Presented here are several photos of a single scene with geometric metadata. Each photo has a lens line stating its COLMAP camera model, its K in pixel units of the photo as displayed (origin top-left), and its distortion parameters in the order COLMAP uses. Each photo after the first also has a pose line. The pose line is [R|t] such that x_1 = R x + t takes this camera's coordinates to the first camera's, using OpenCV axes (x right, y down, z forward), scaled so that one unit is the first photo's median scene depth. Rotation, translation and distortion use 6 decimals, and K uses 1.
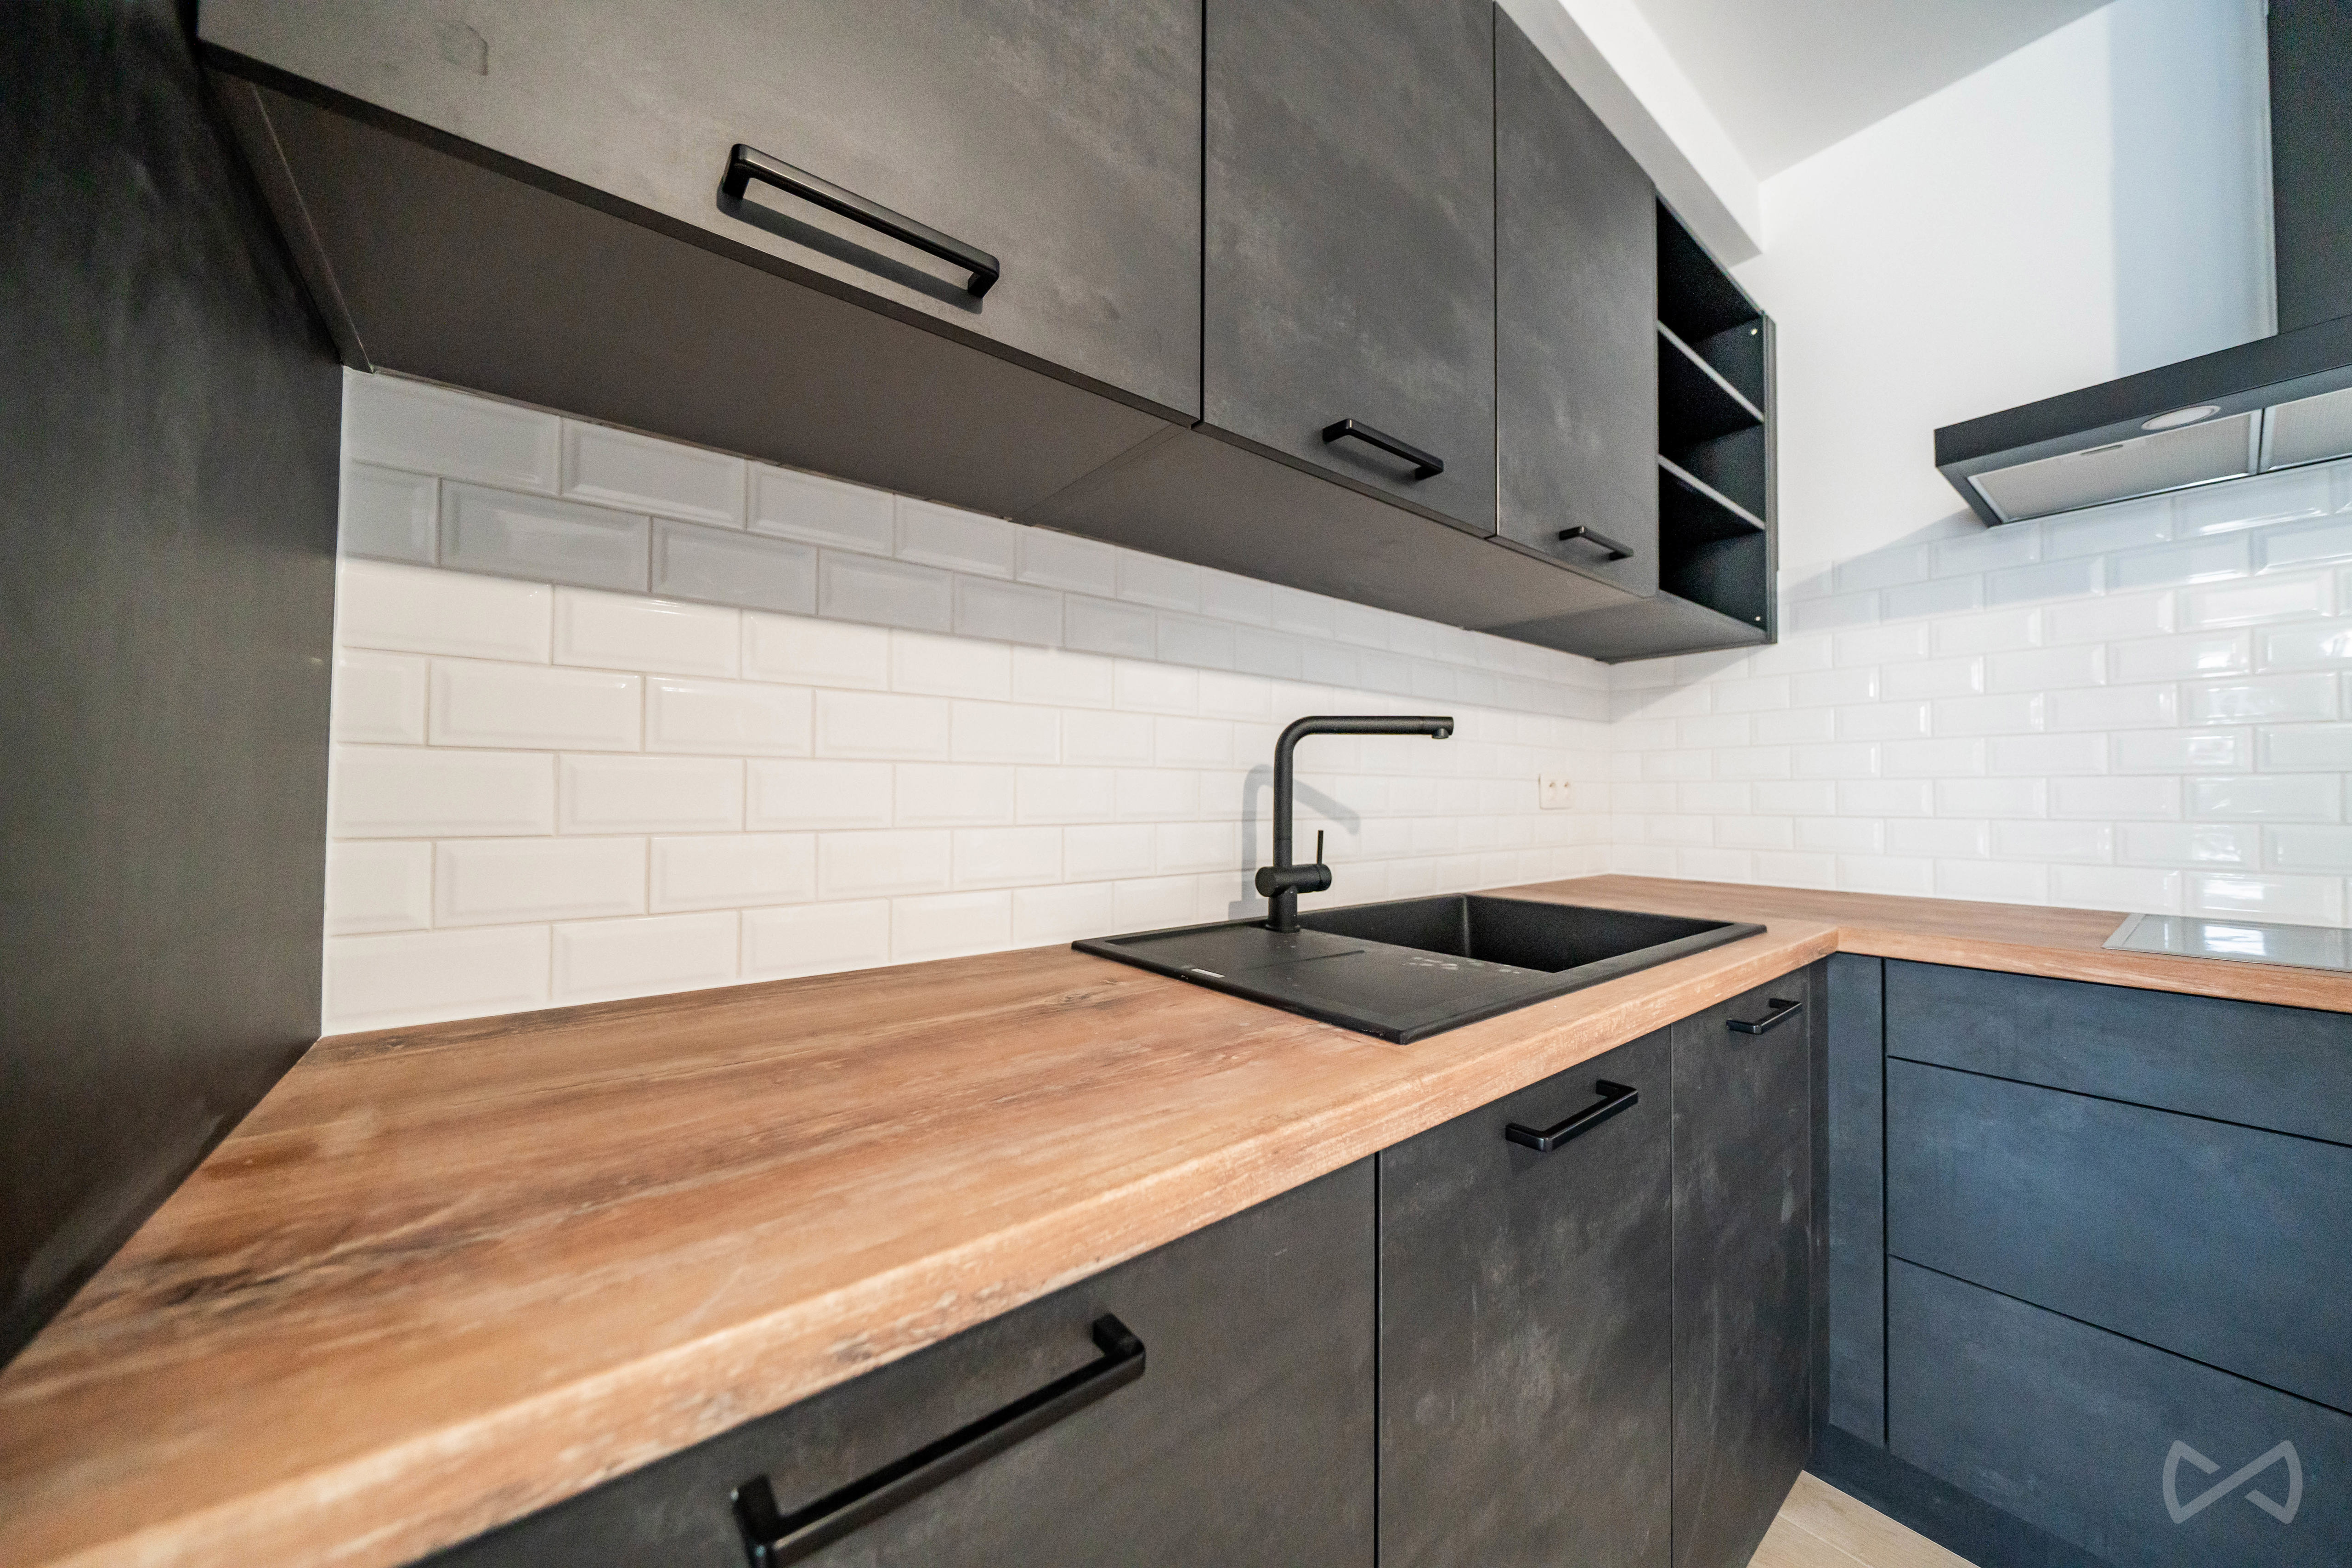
lens RADIAL K [[797.2, 0, 1179.9], [0, 797.2, 782.1], [0, 0, 1]] dist [-0.007188, -0.000100]
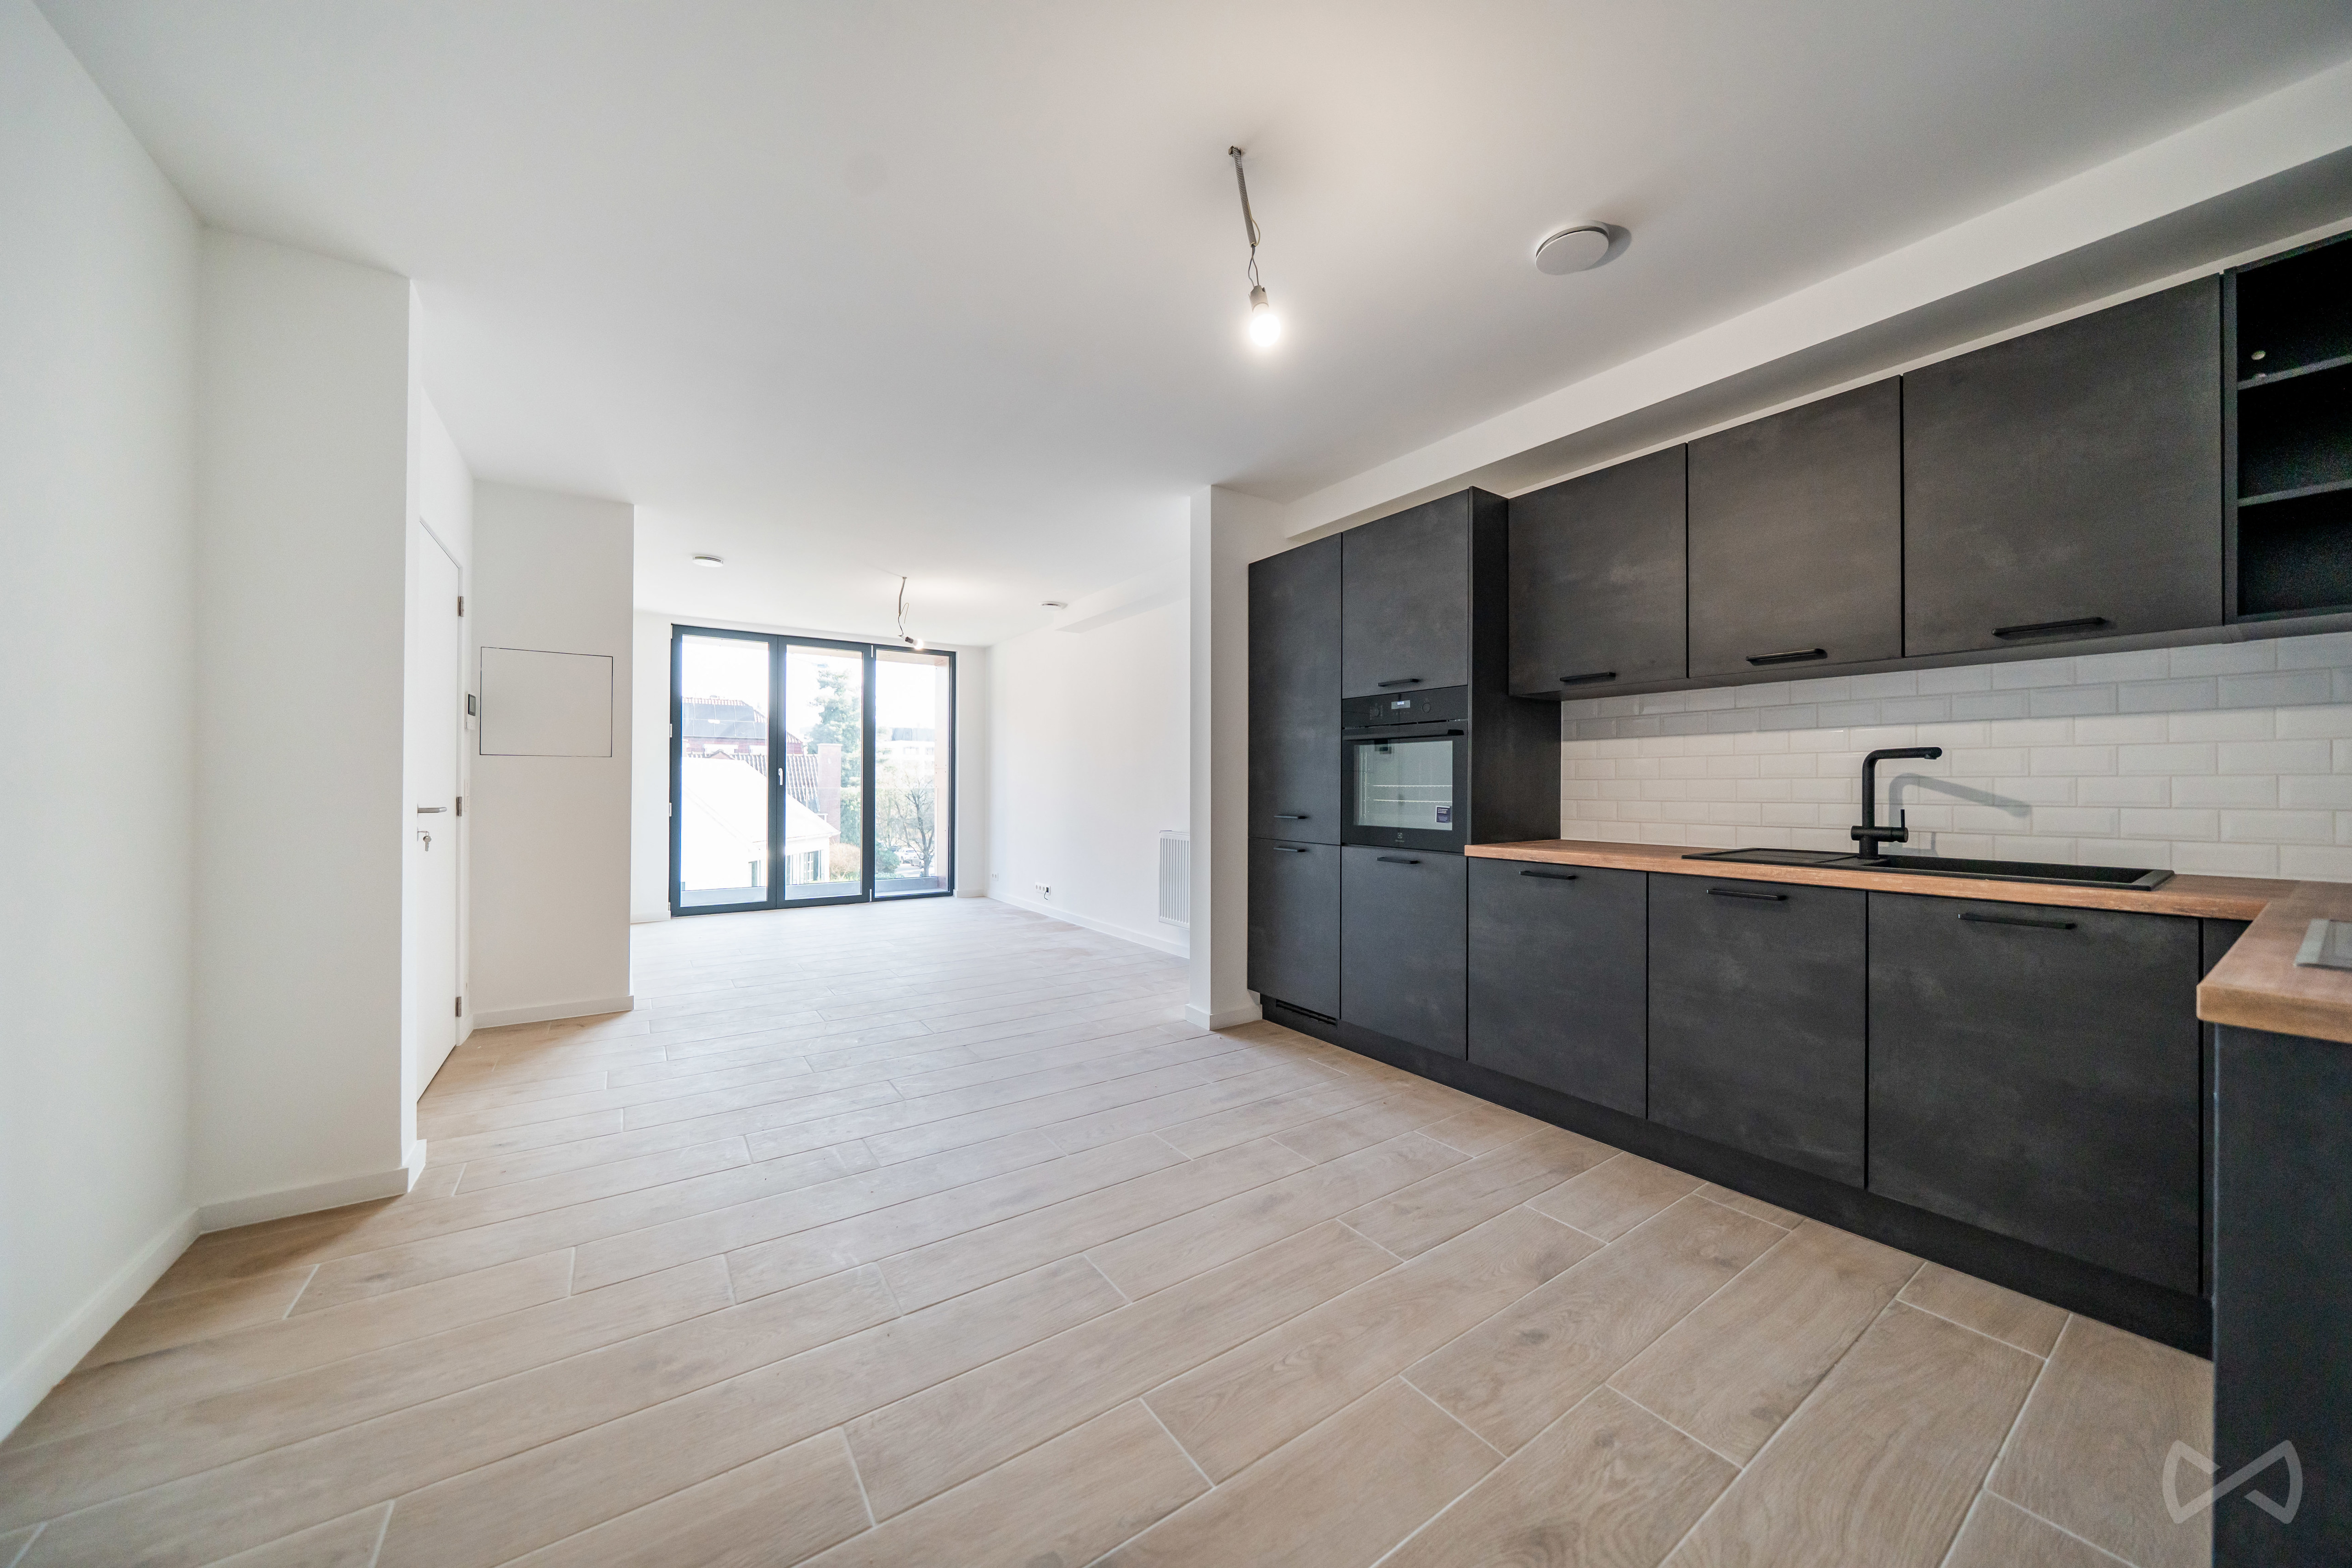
lens RADIAL K [[797.2, 0, 1179.9], [0, 797.2, 782.1], [0, 0, 1]] dist [-0.007188, -0.000100]
pose [[-0.057432, -0.007491, -0.998321, 2.162079], [0.015521, 0.999844, -0.008396, -0.014012], [0.998229, -0.015978, -0.057307, -0.584678]]
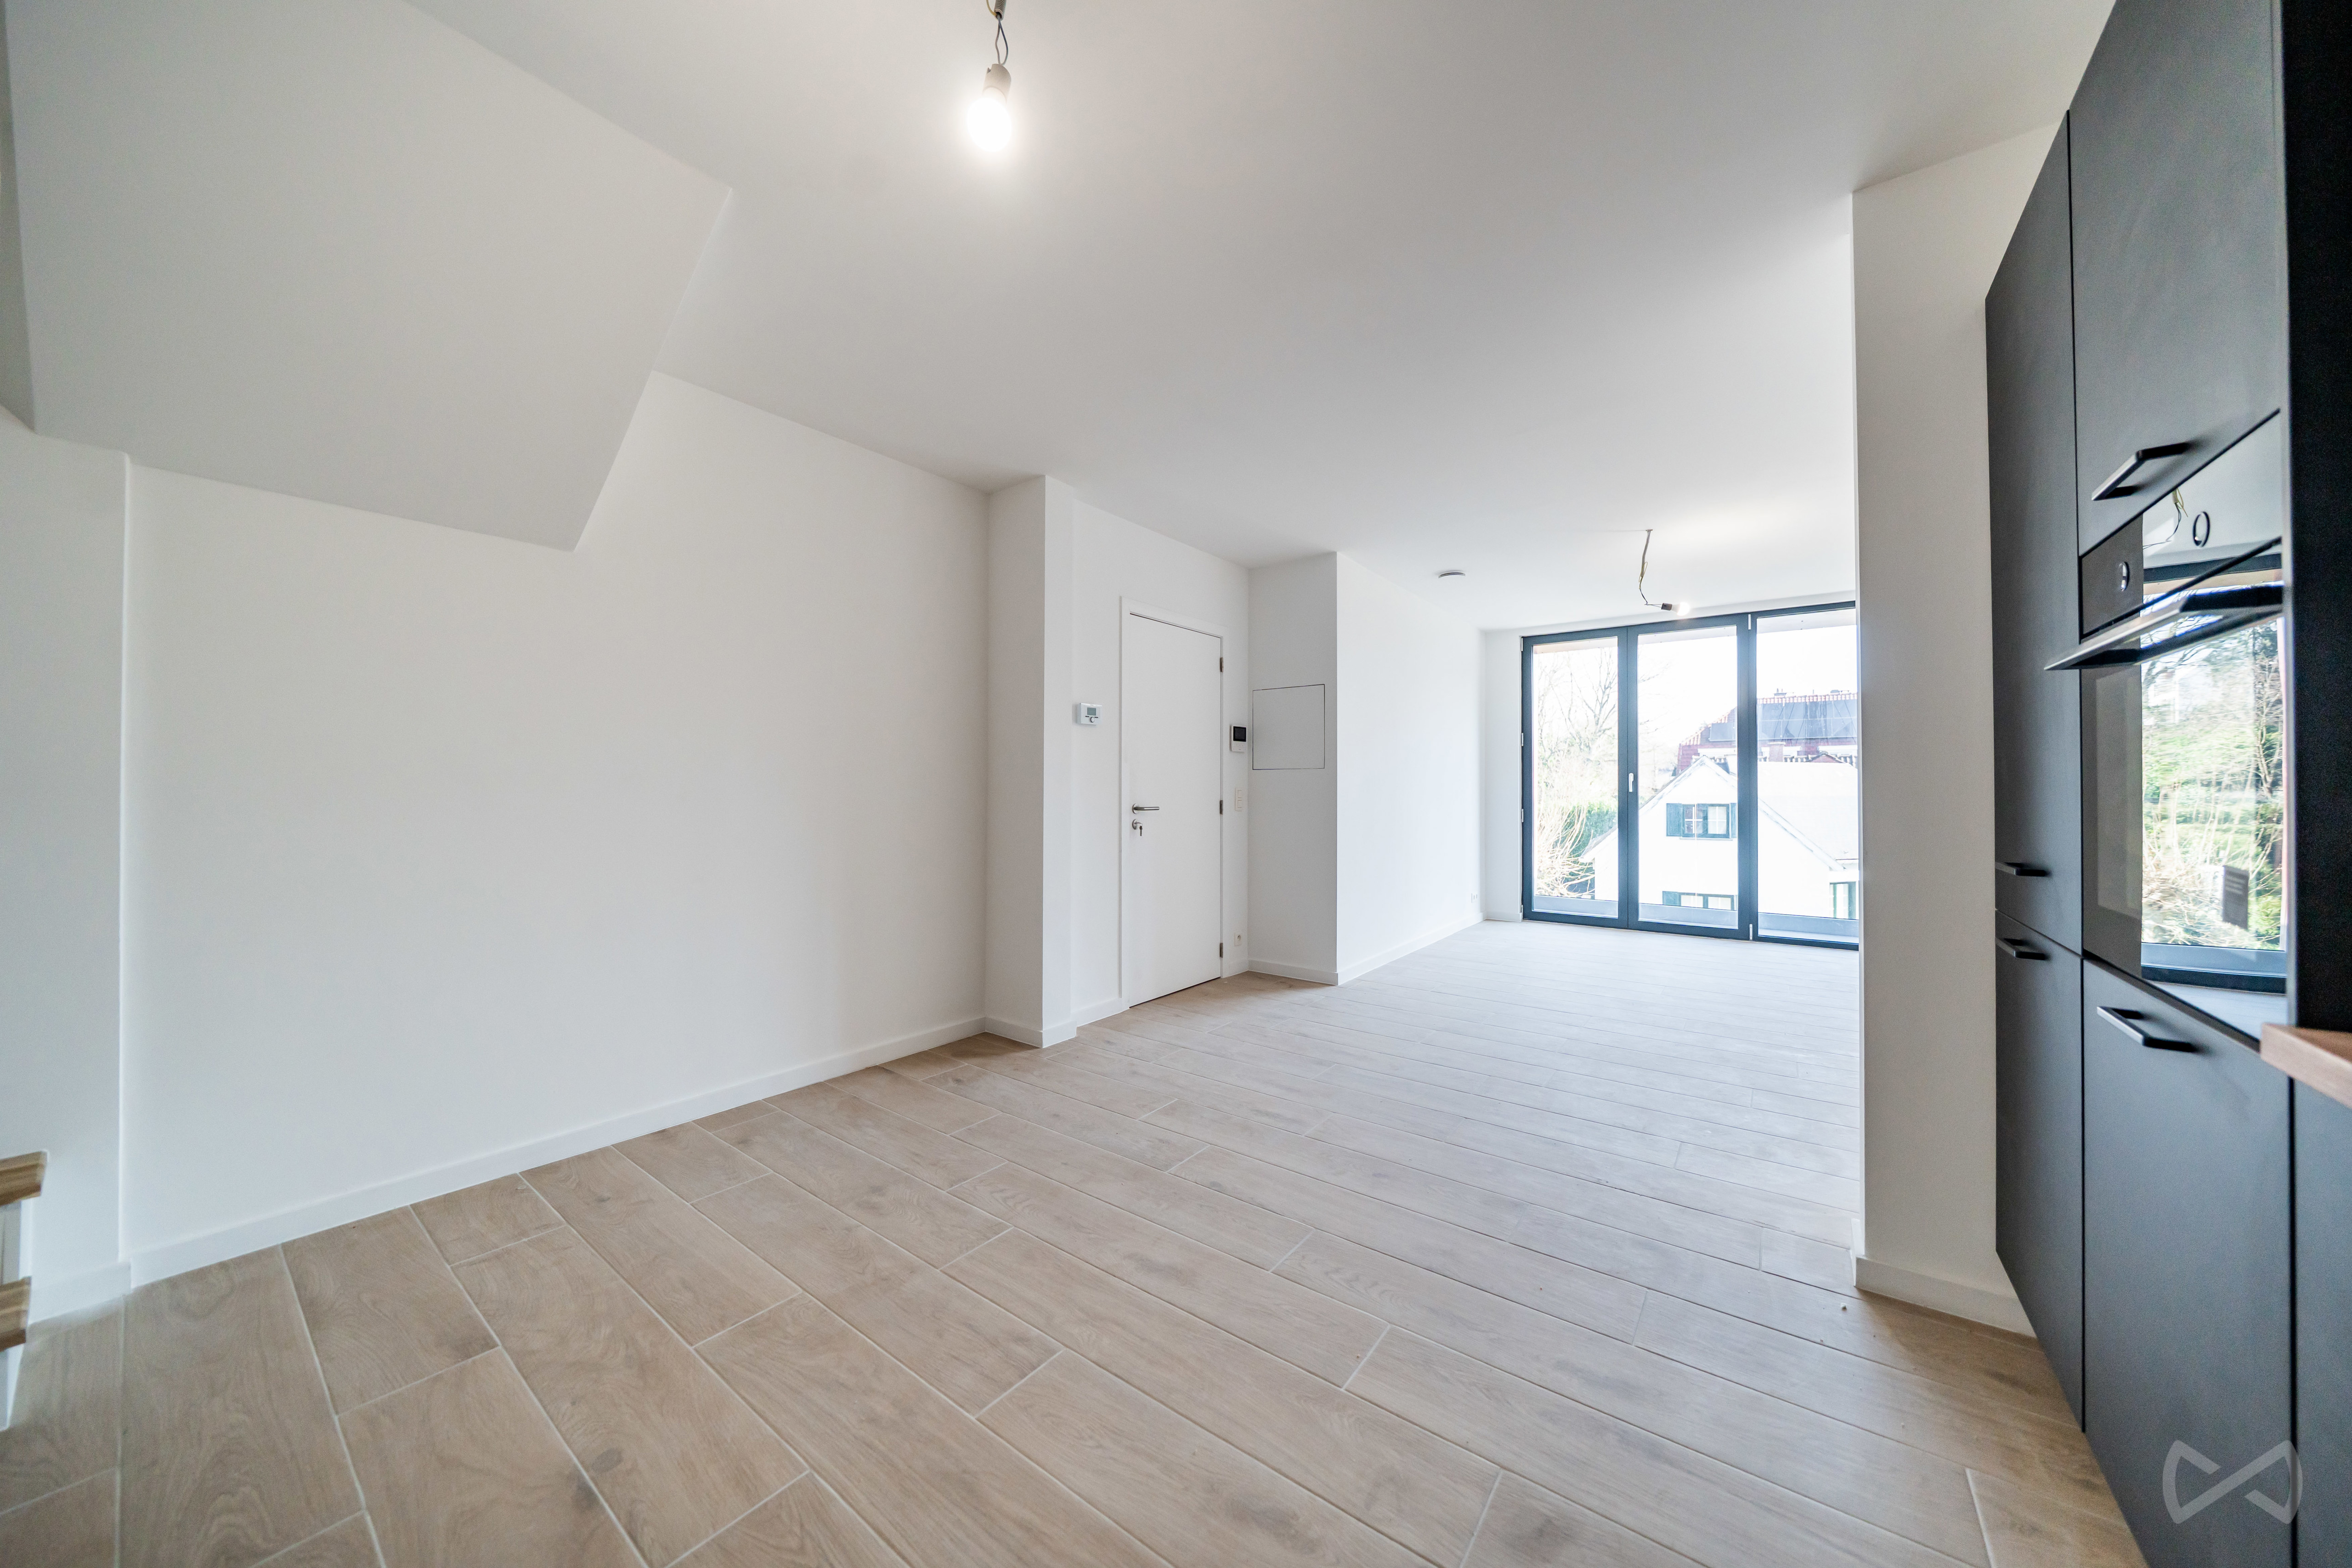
lens RADIAL K [[796.4, 0, 1175.2], [0, 796.4, 781.8], [0, 0, 1]] dist [-0.006521, -0.000139]
pose [[-0.966456, -0.006895, -0.256740, 0.707904], [0.000591, 0.999577, -0.029068, -0.003034], [0.256832, -0.028245, -0.966043, 0.509535]]
